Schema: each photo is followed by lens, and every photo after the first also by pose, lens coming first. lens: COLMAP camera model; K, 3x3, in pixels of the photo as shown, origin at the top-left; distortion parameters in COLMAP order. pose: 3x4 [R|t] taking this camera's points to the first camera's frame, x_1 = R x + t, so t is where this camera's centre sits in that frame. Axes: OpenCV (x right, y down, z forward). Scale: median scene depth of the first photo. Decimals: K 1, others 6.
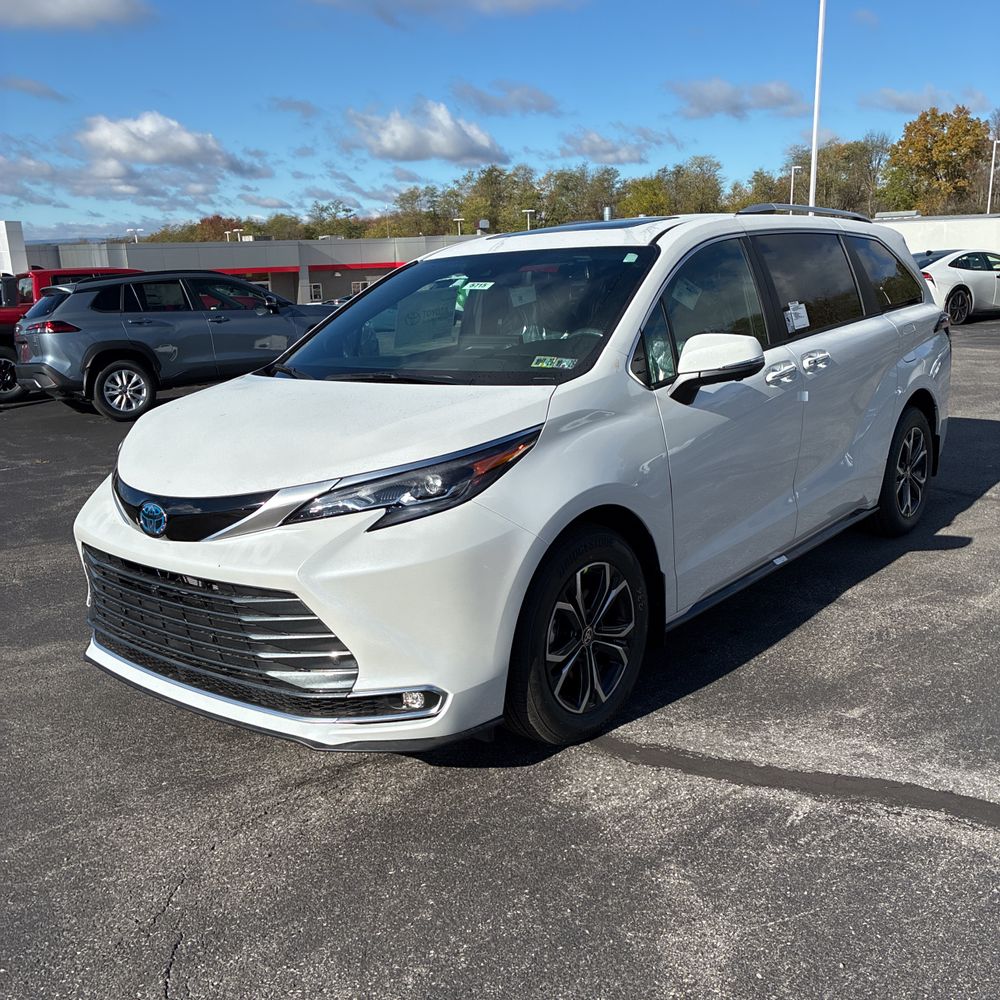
lens RADIAL K [[1001.8, 0, 501.3], [0, 1001.8, 543.1], [0, 0, 1]] dist [0.043265, 0.002666]
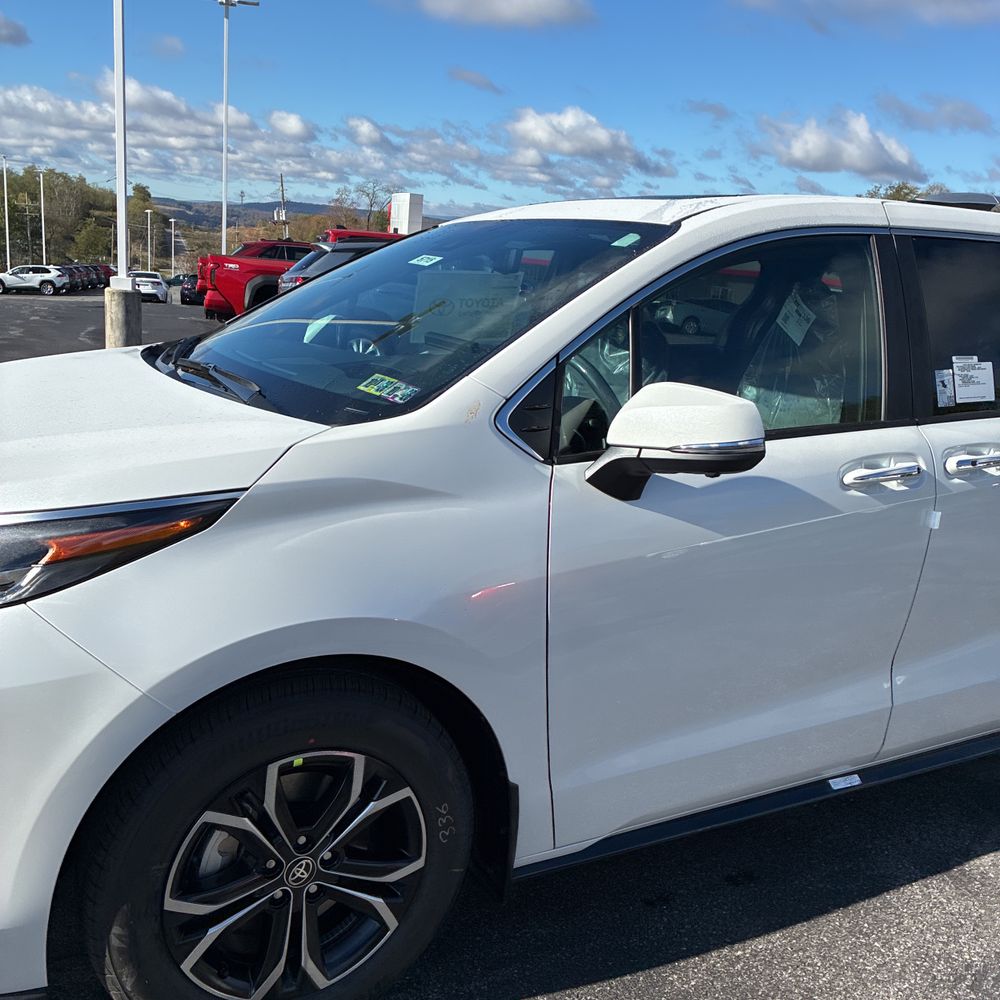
lens RADIAL K [[1004.6, 0, 491.9], [0, 1004.6, 518.2], [0, 0, 1]] dist [0.028441, 0.012675]
pose [[0.924592, 0.200202, -0.324111, 0.283068], [-0.207706, 0.978122, 0.011659, -0.112137], [0.319355, 0.056540, 0.945947, 0.418048]]
